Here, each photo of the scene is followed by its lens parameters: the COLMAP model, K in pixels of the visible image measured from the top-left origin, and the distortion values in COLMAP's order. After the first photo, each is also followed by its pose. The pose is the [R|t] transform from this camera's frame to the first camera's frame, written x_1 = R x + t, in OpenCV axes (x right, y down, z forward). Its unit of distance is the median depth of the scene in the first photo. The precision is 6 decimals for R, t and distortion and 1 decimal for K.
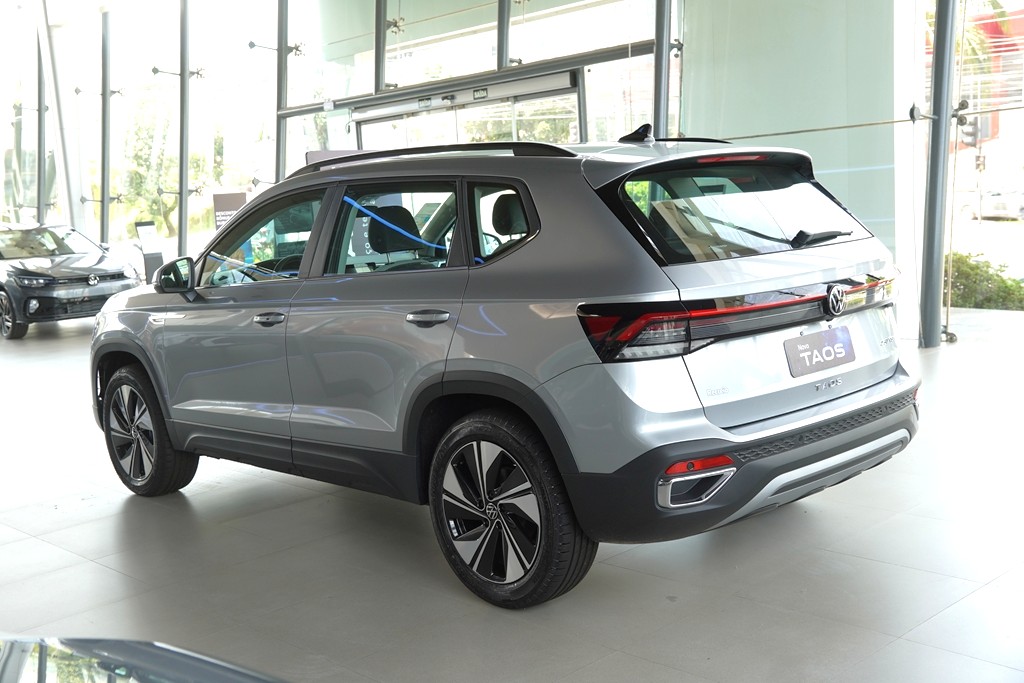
lens RADIAL K [[1254.2, 0, 512.0], [0, 1254.2, 341.5], [0, 0, 1]] dist [0.112978, 0.068933]
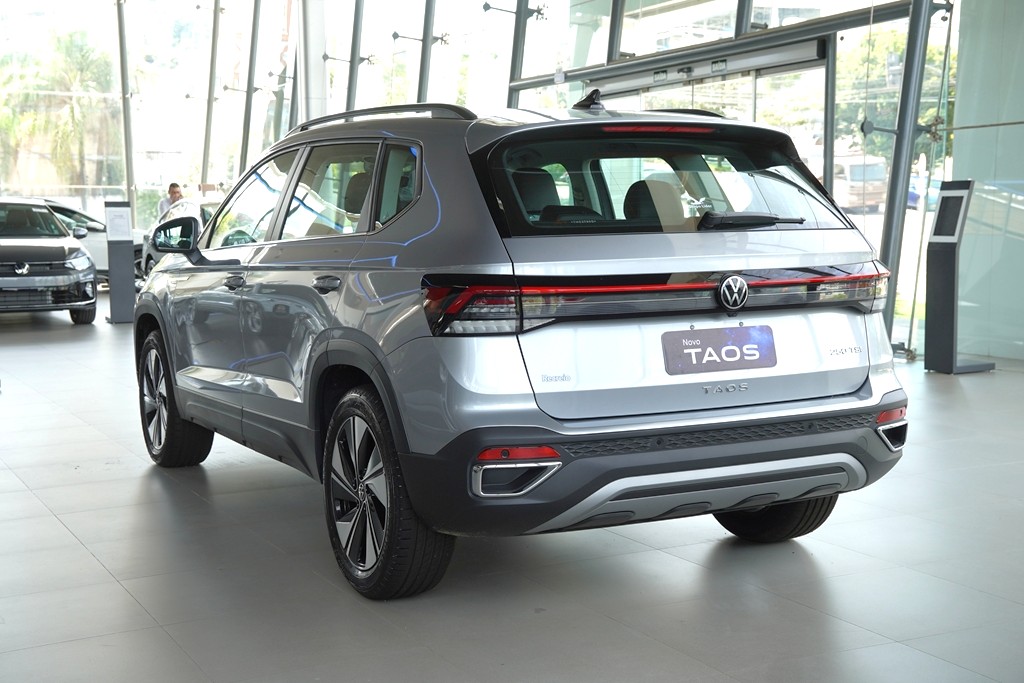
lens RADIAL K [[1548.8, 0, 512.0], [0, 1548.8, 341.5], [0, 0, 1]] dist [0.257098, 0.119900]
pose [[0.951698, 0.078983, -0.296704, 0.416193], [-0.086405, 0.996188, -0.011962, 0.026527], [0.294628, 0.037021, 0.954895, -0.077169]]
